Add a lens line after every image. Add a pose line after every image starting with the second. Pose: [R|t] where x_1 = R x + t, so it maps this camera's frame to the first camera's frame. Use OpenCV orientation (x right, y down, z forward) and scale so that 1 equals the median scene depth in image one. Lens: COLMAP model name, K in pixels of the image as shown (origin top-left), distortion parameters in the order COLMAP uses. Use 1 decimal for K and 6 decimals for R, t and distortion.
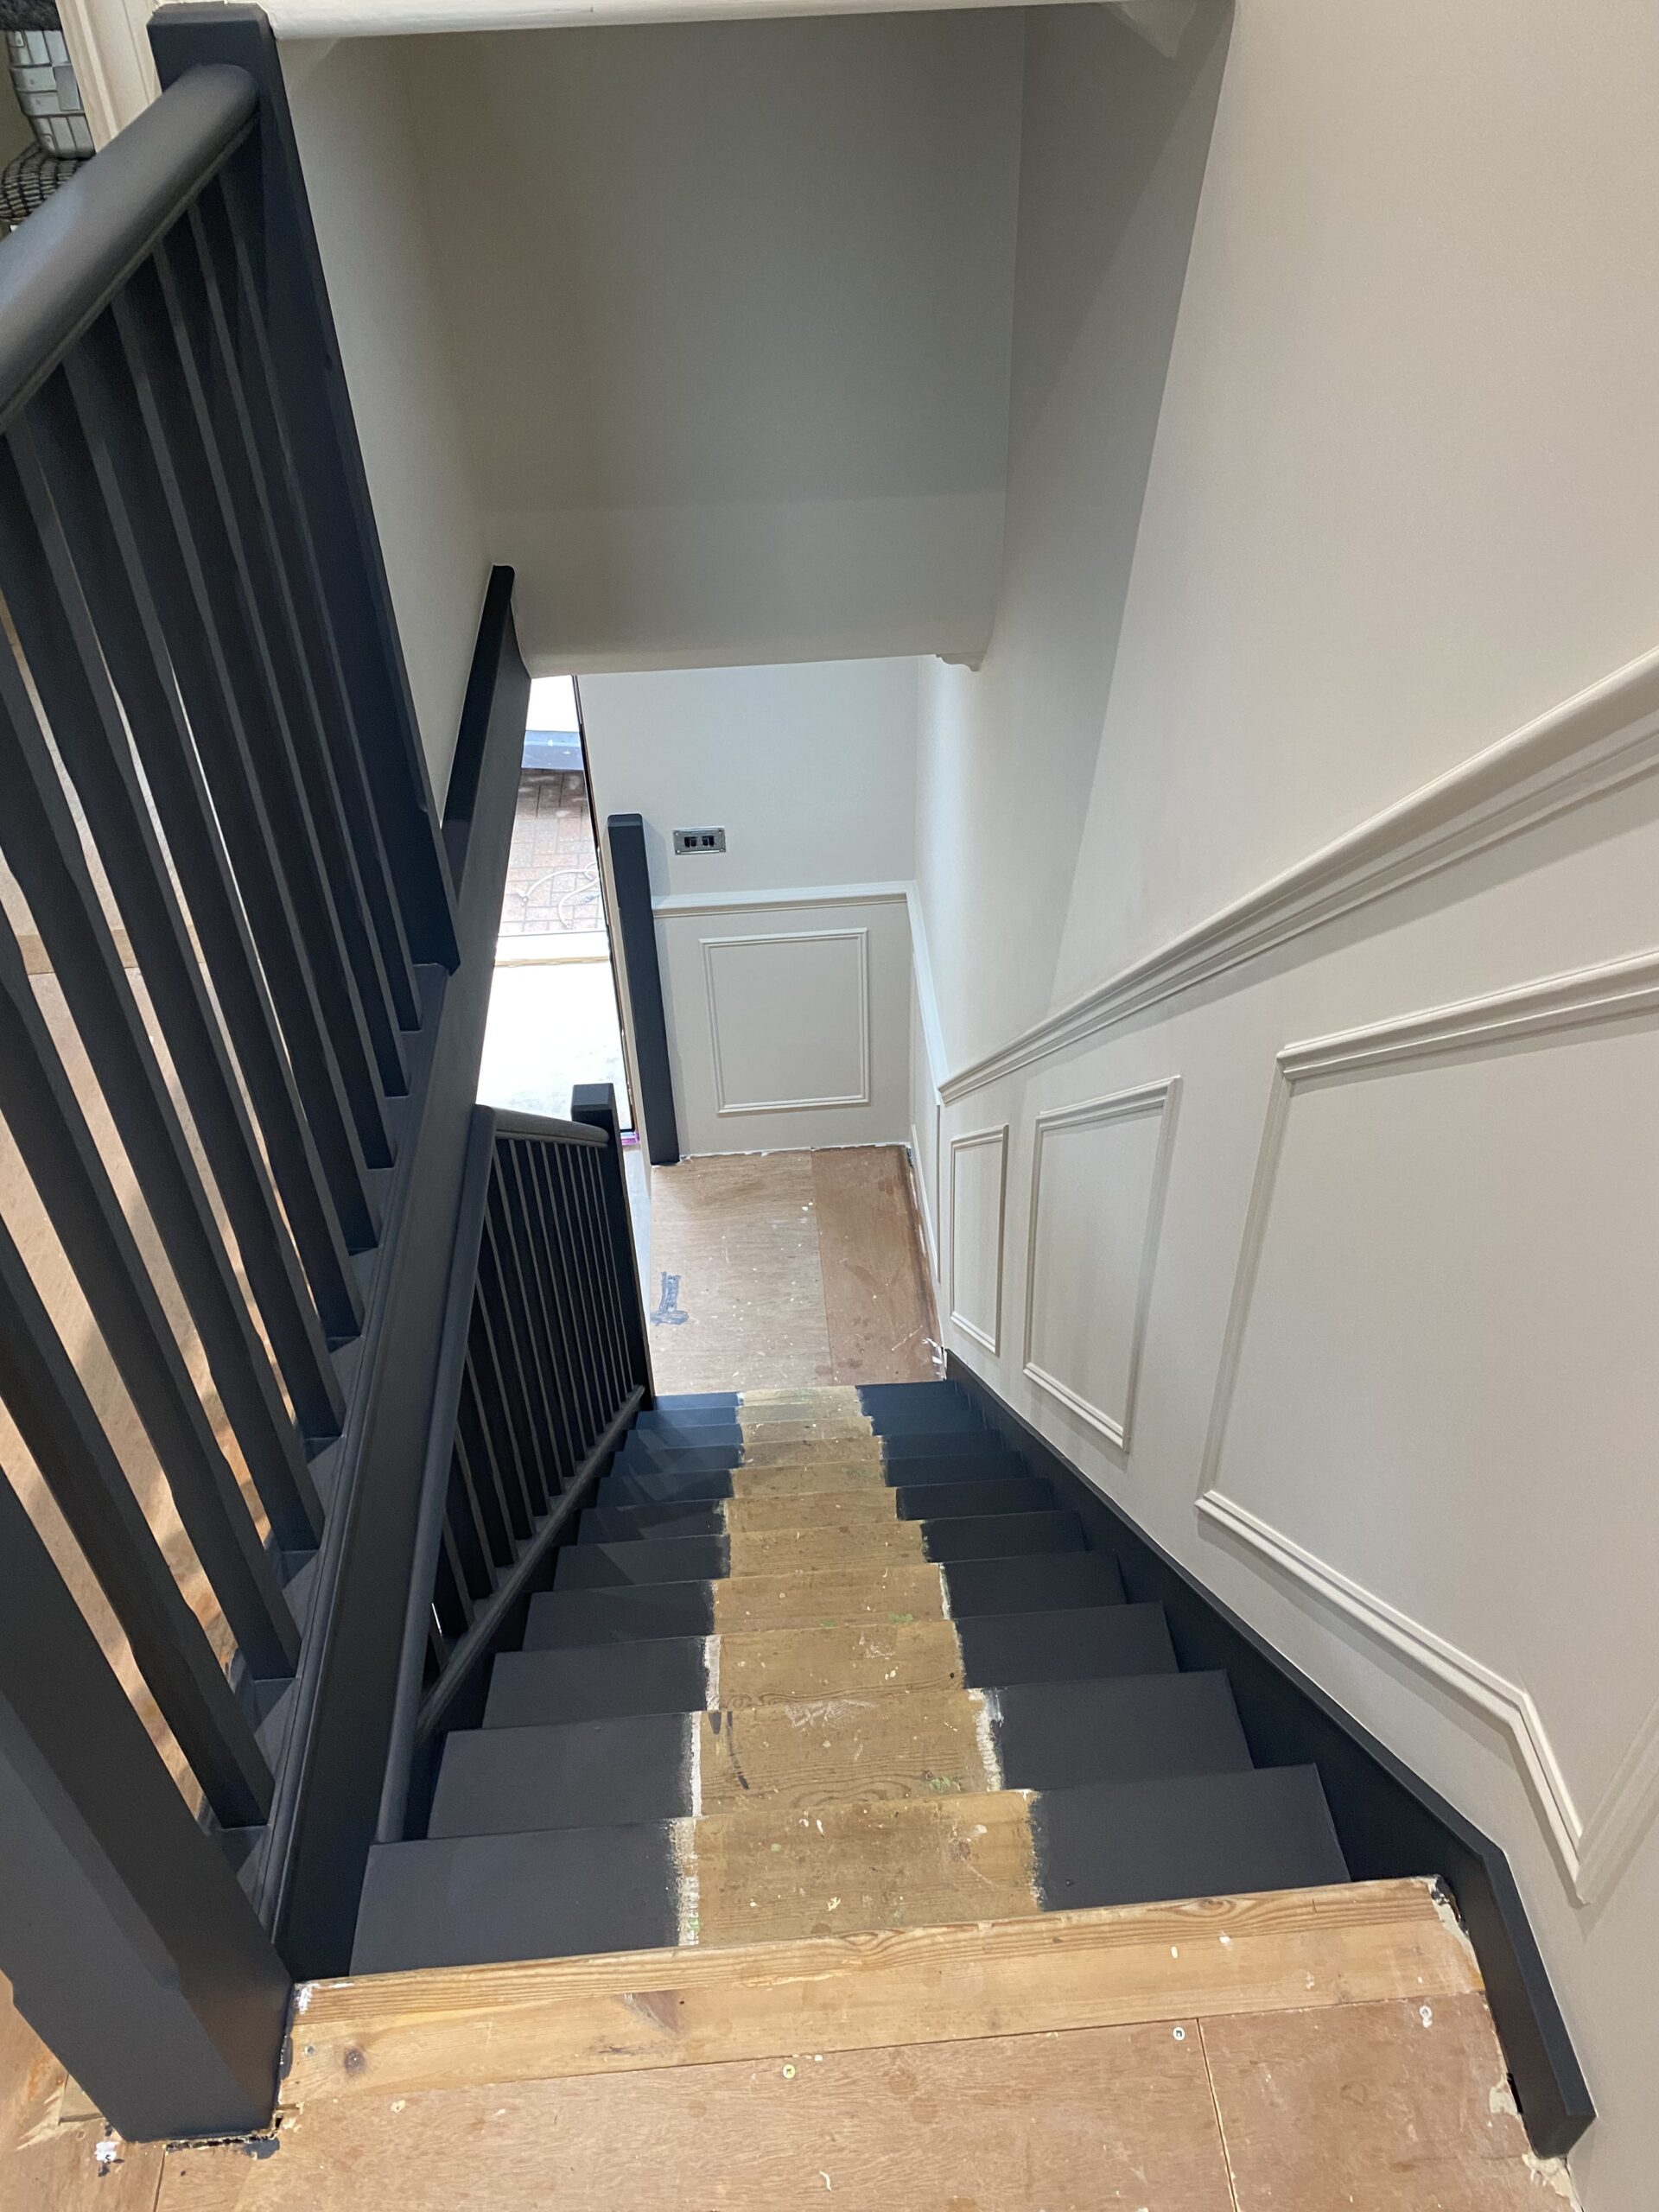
lens RADIAL K [[1711.5, 0, 834.0], [0, 1711.5, 1094.4], [0, 0, 1]] dist [0.101480, -0.135388]
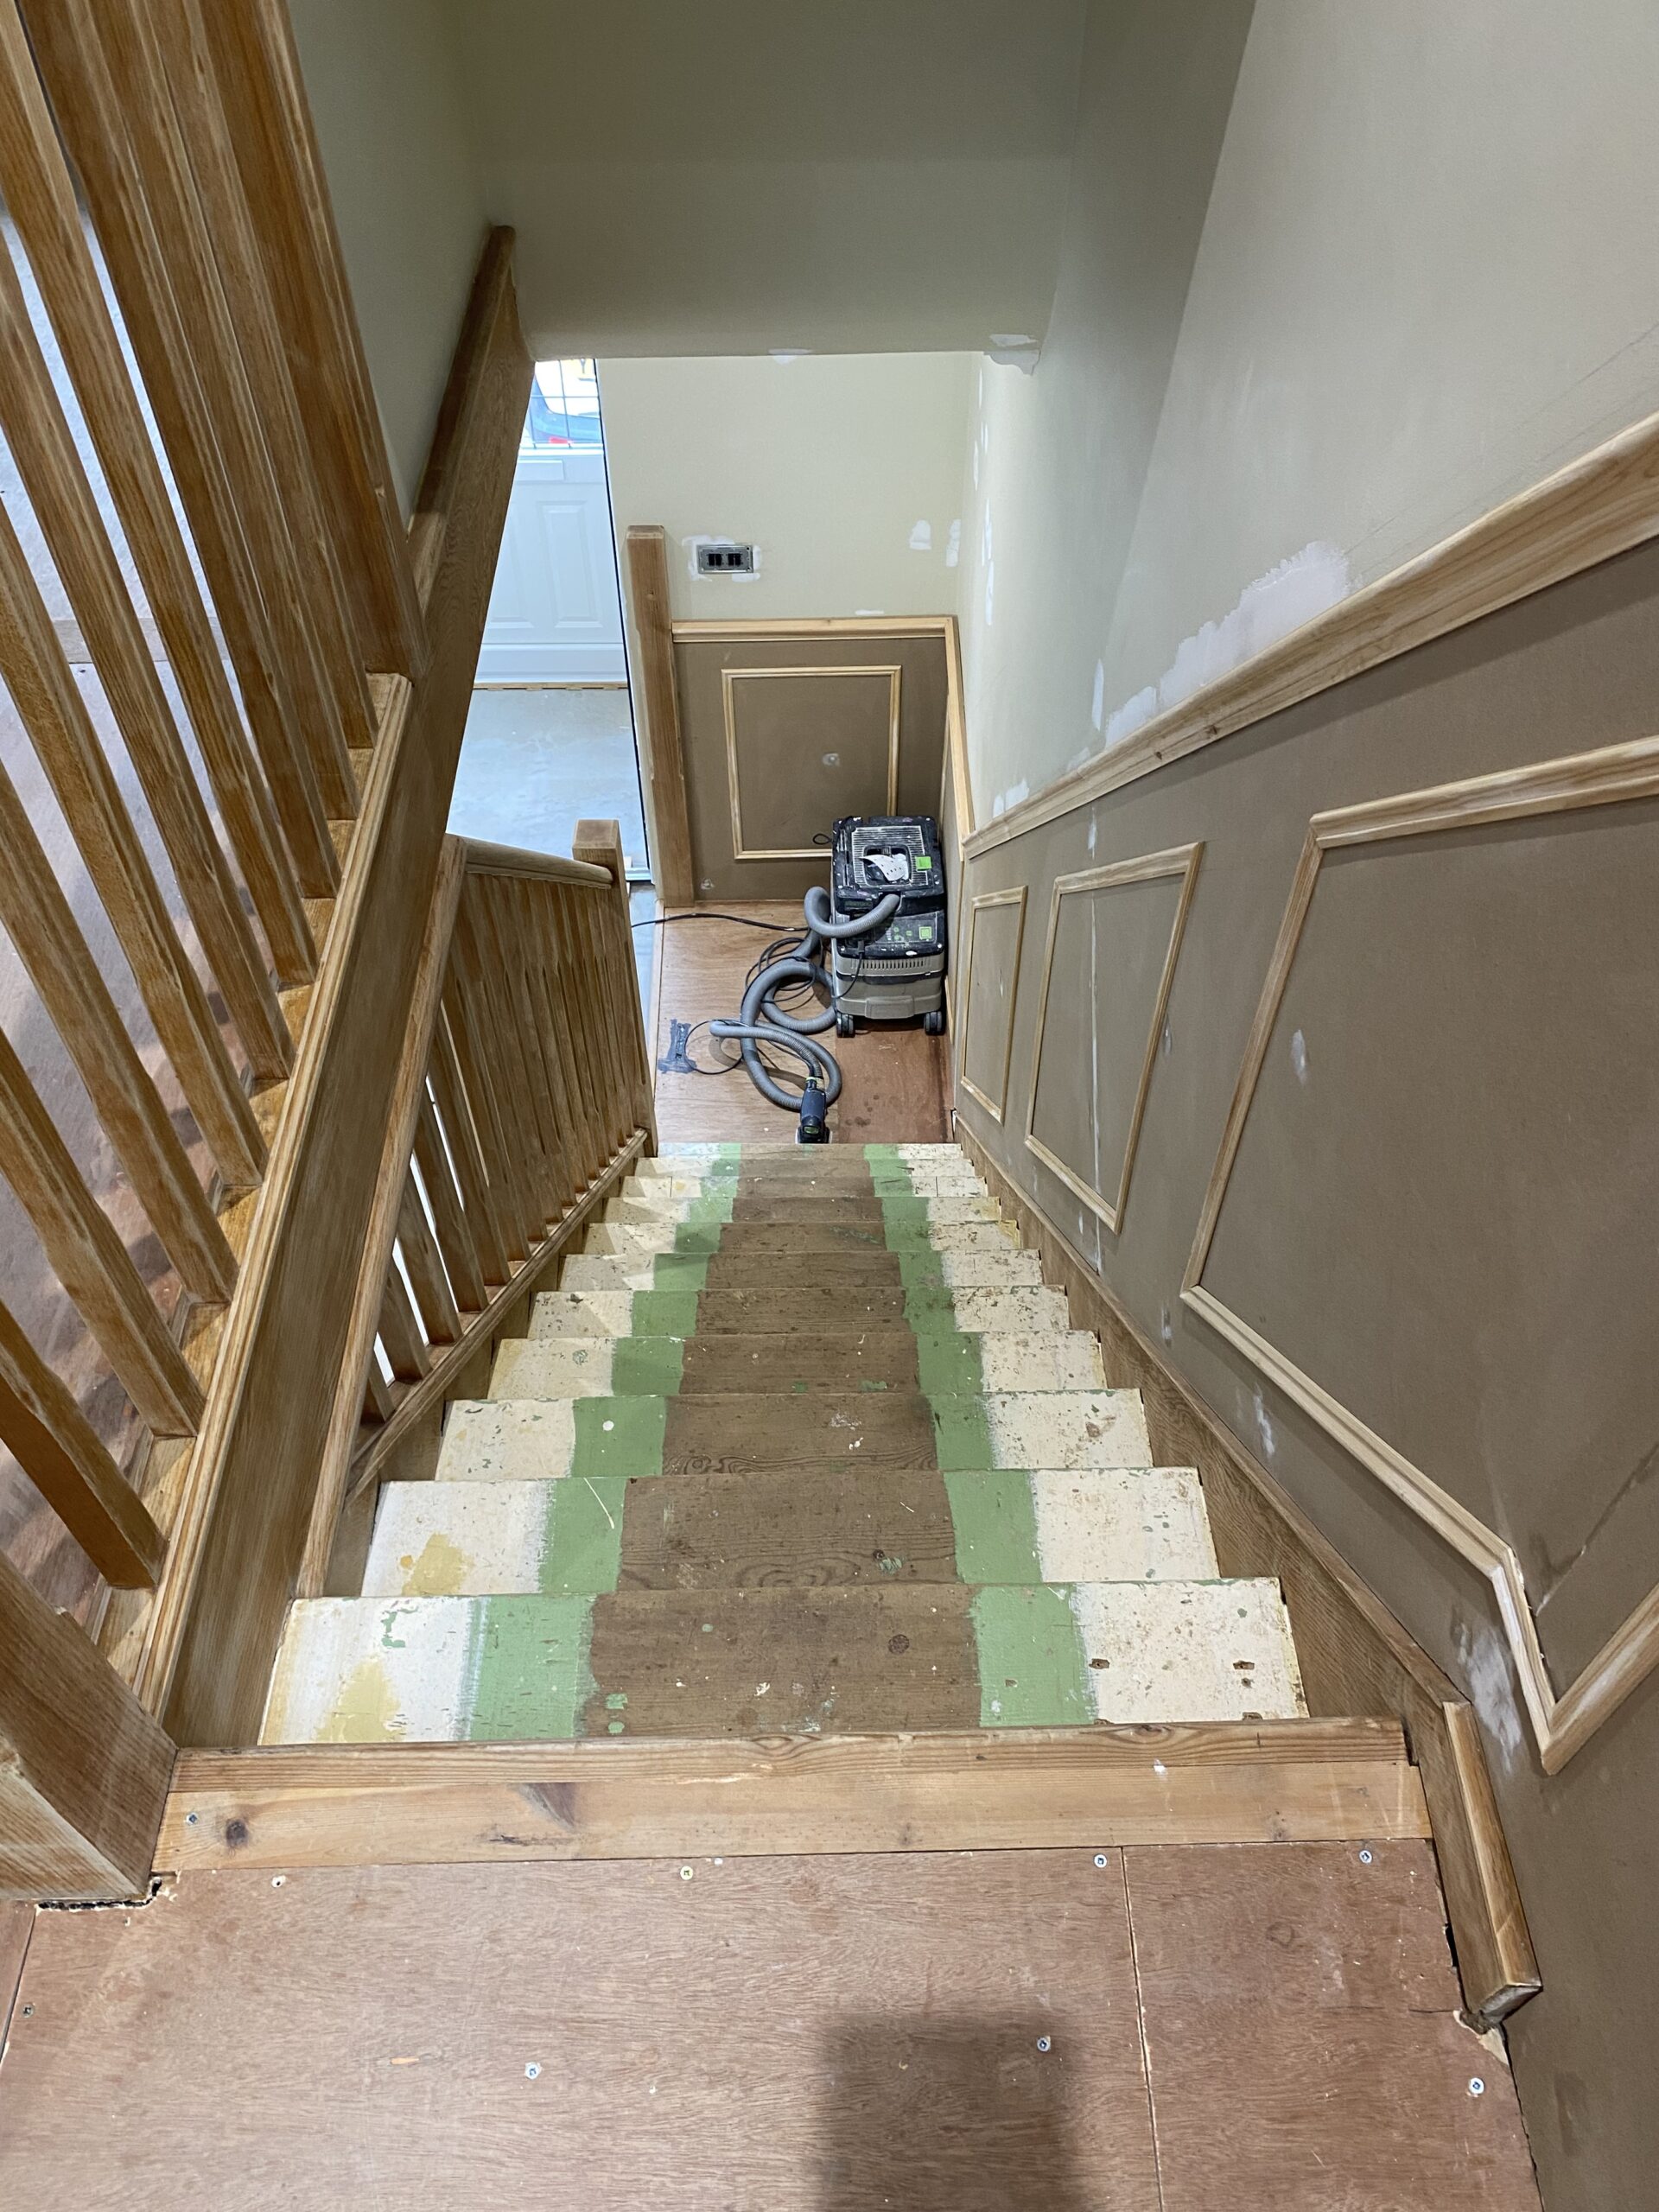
lens RADIAL K [[1705.3, 0, 791.1], [0, 1705.3, 1145.4], [0, 0, 1]] dist [0.098935, -0.195083]
pose [[0.997778, 0.055736, -0.036502, 0.042976], [-0.048527, 0.983362, 0.175056, -0.000612], [0.045652, -0.172896, 0.983882, 0.137959]]
